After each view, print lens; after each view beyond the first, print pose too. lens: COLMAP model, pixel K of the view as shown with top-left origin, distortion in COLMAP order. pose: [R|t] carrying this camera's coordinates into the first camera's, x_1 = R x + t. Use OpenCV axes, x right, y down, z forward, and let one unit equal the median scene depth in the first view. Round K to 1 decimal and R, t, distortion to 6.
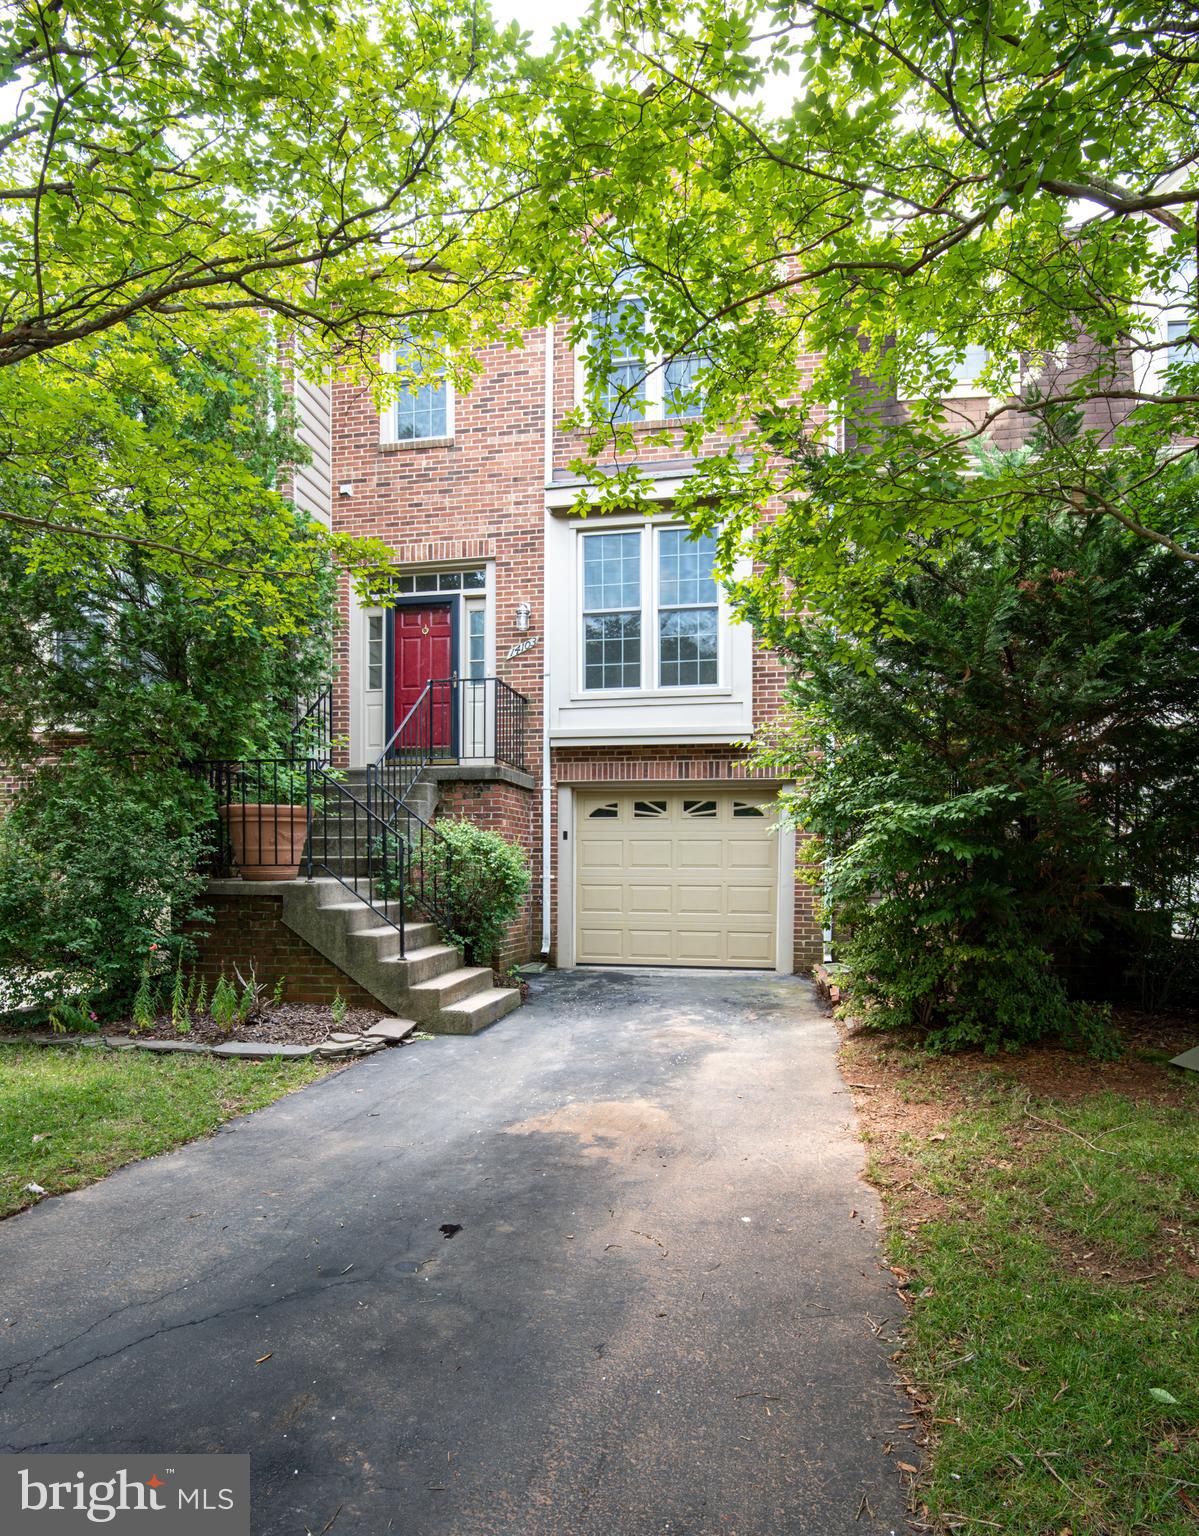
lens RADIAL K [[818.0, 0, 597.2], [0, 818.0, 868.9], [0, 0, 1]] dist [0.035861, 0.000078]
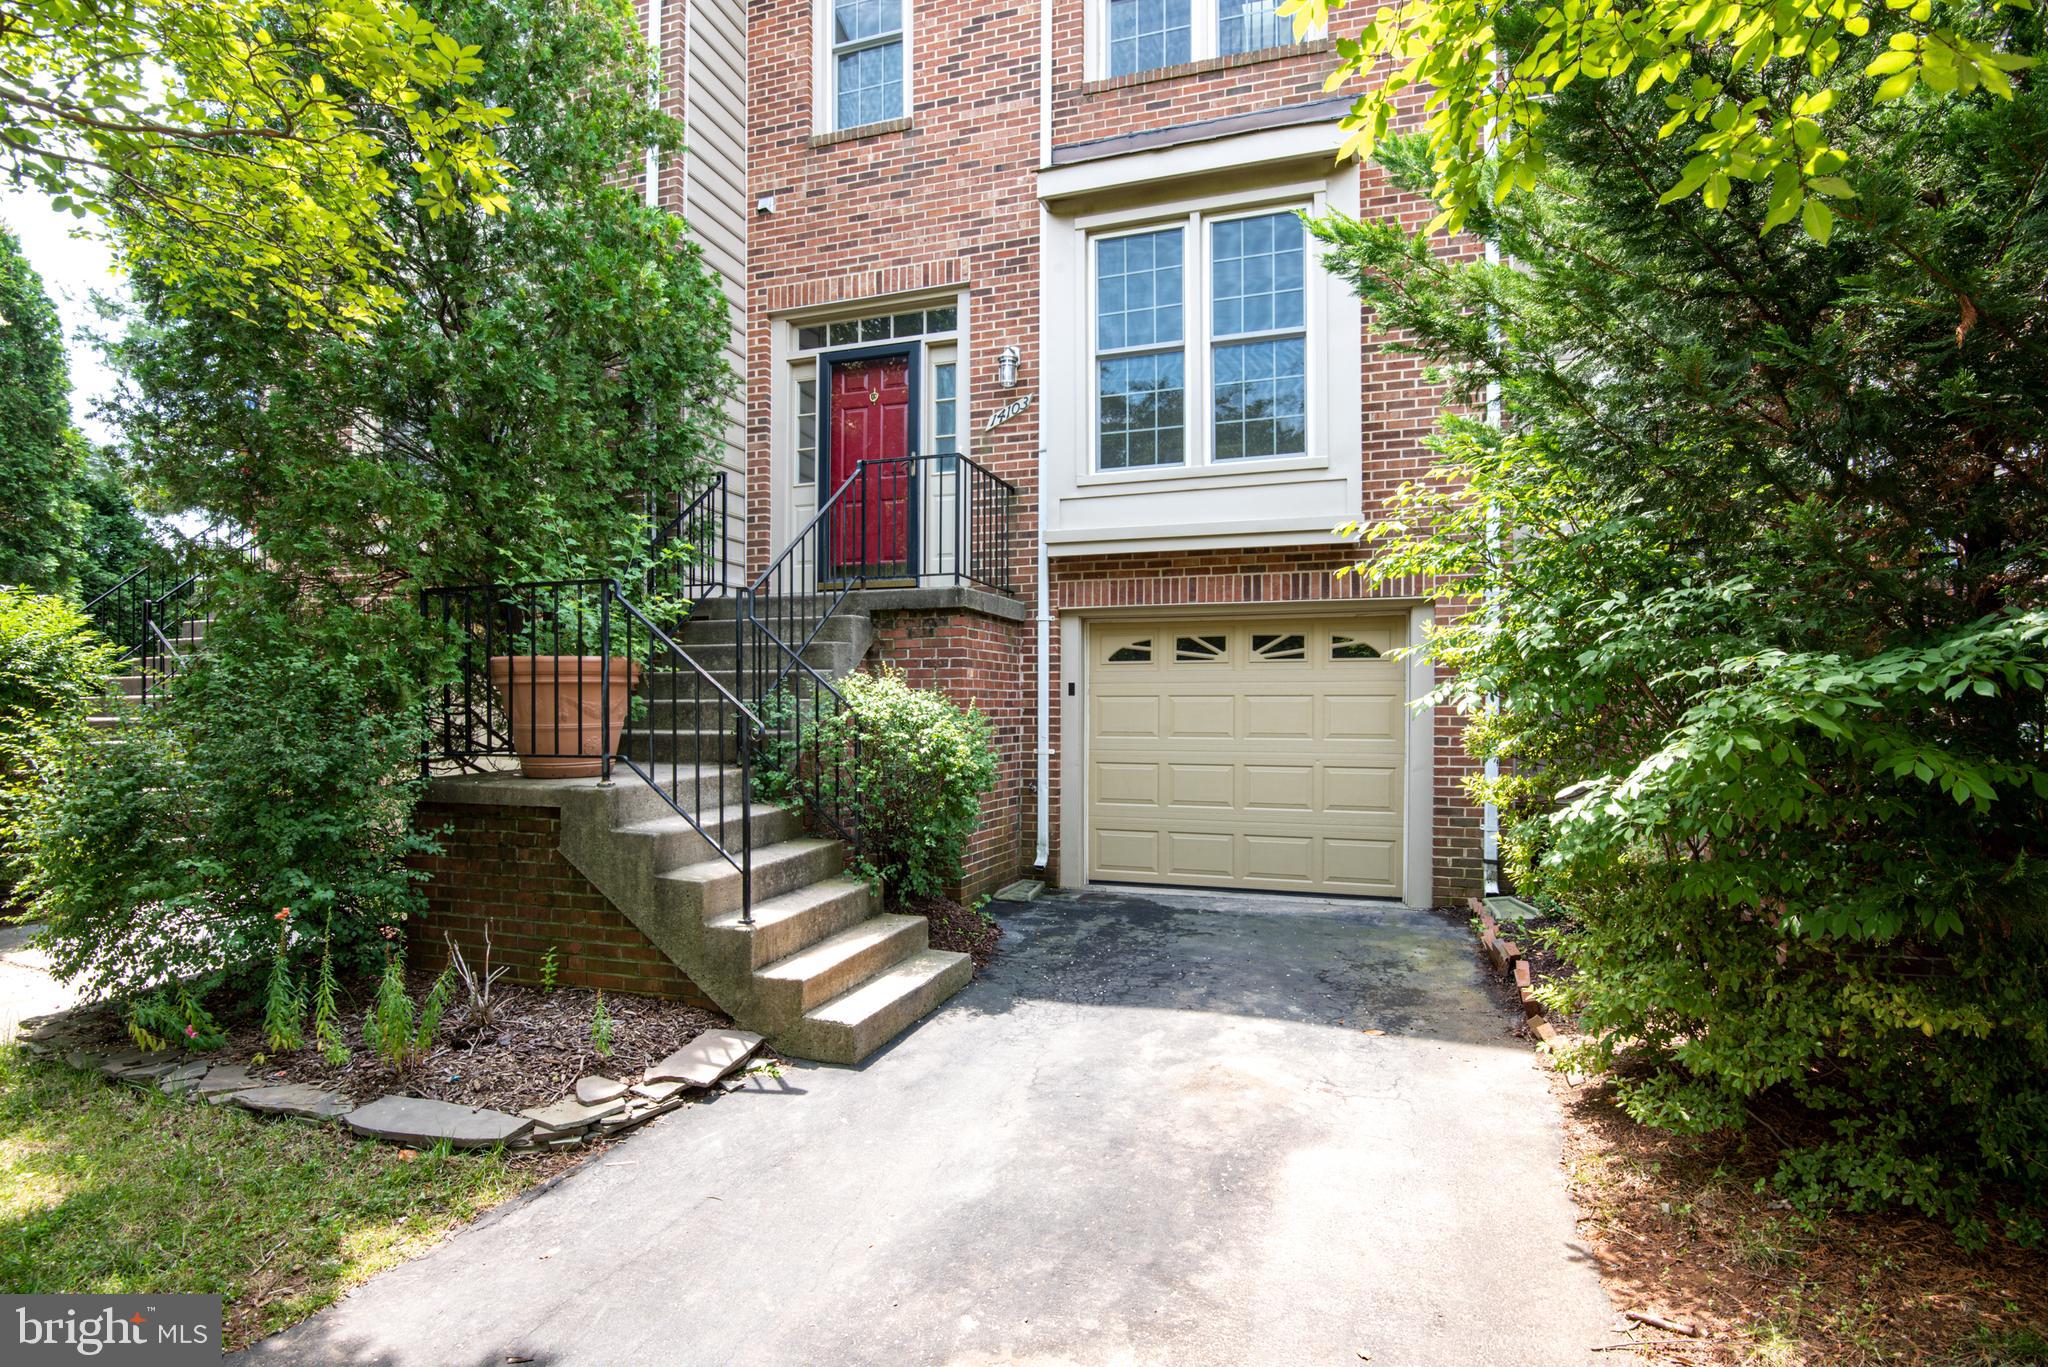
lens RADIAL K [[990.4, 0, 1022.3], [0, 990.4, 702.5], [0, 0, 1]] dist [0.026322, -0.019099]
pose [[0.991140, -0.003645, -0.132773, 0.028778], [0.002139, 0.999932, -0.011482, -0.021099], [0.132806, 0.011097, 0.991080, 0.194351]]
